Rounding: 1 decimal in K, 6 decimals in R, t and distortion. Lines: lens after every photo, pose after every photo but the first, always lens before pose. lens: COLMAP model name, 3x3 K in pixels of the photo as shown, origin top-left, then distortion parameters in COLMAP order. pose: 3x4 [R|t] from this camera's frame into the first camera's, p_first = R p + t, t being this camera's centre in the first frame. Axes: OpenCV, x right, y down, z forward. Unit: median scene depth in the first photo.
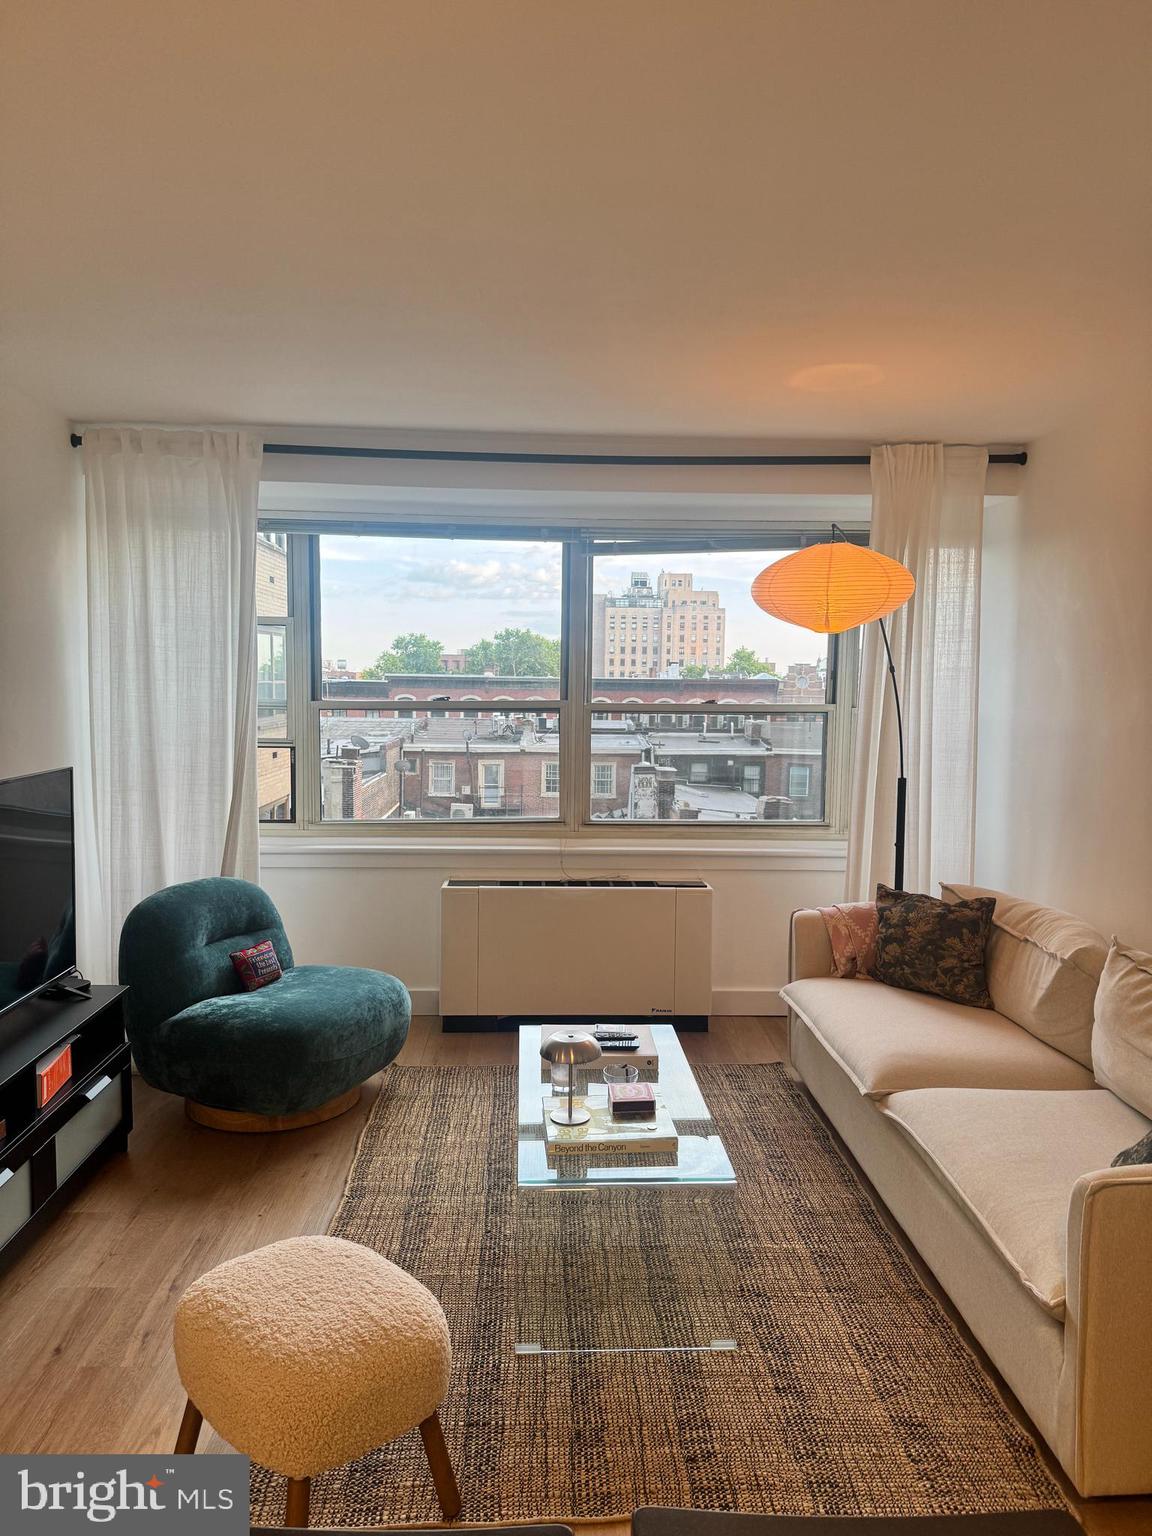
lens RADIAL K [[1089.6, 0, 582.9], [0, 1089.6, 763.3], [0, 0, 1]] dist [0.056805, -0.056786]
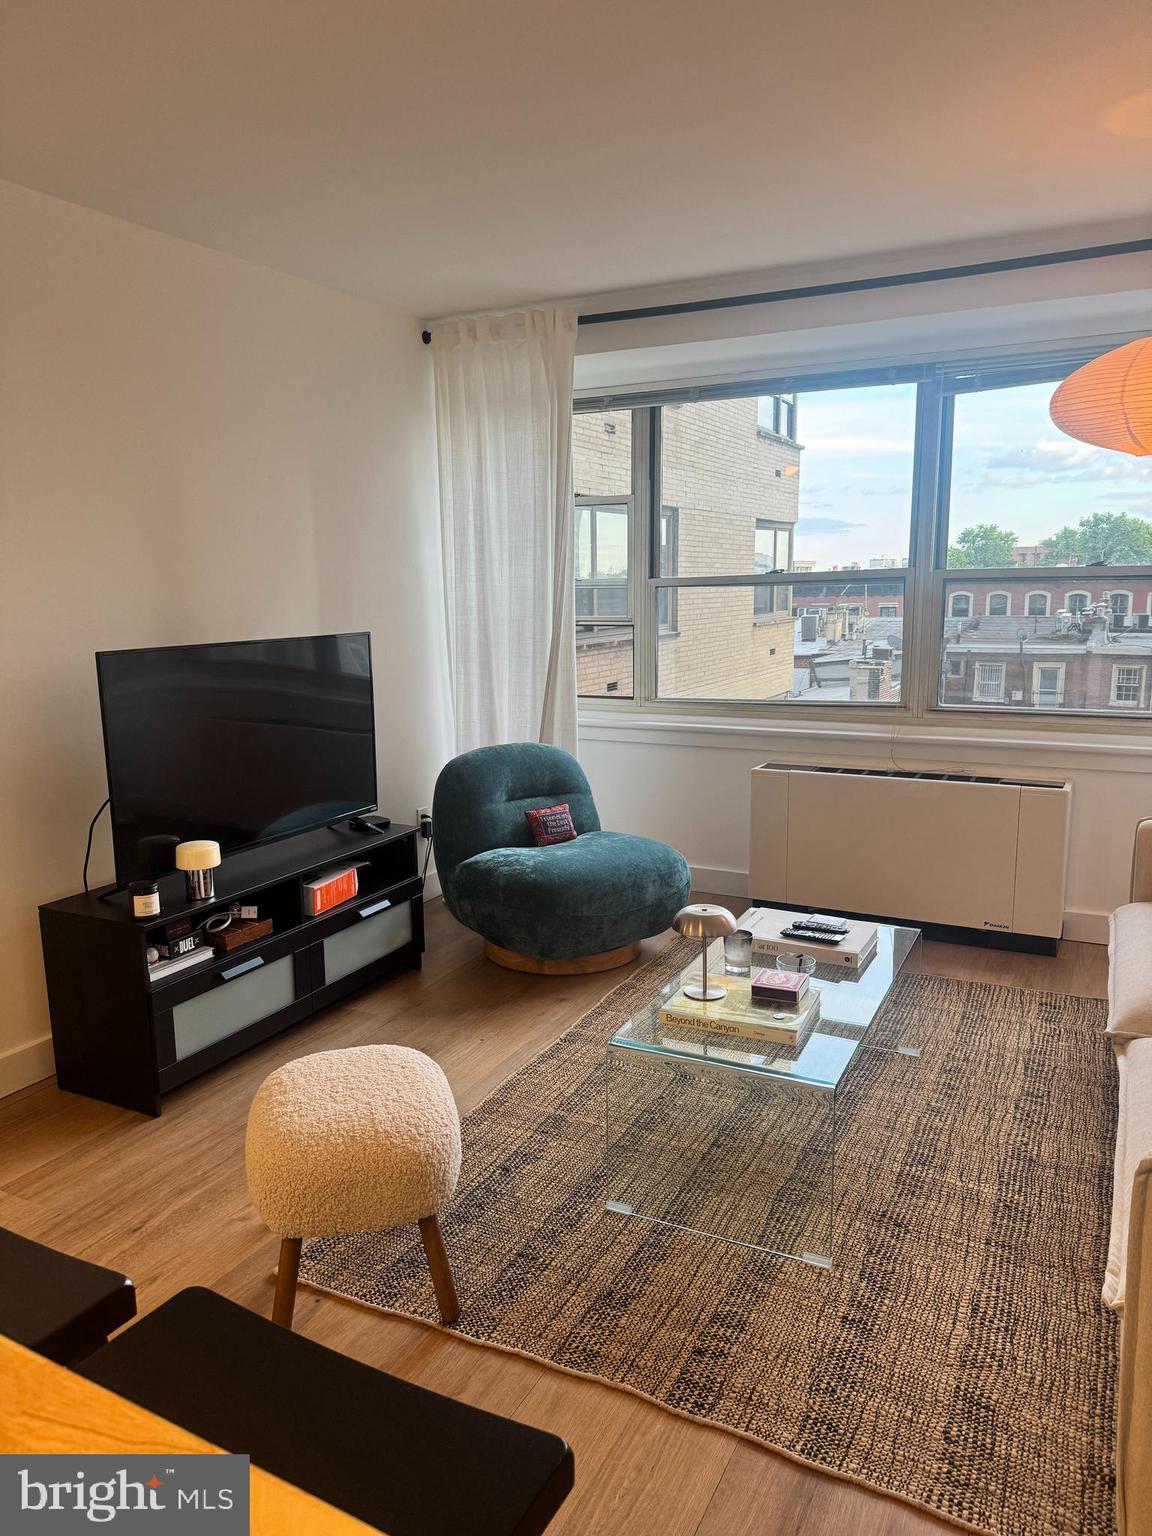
lens RADIAL K [[1093.6, 0, 580.2], [0, 1093.6, 761.6], [0, 0, 1]] dist [0.087108, -0.083246]
pose [[0.873696, 0.058783, -0.482908, 0.240099], [-0.017039, 0.995761, 0.090384, 0.026459], [0.486174, -0.070740, 0.870994, 0.090079]]
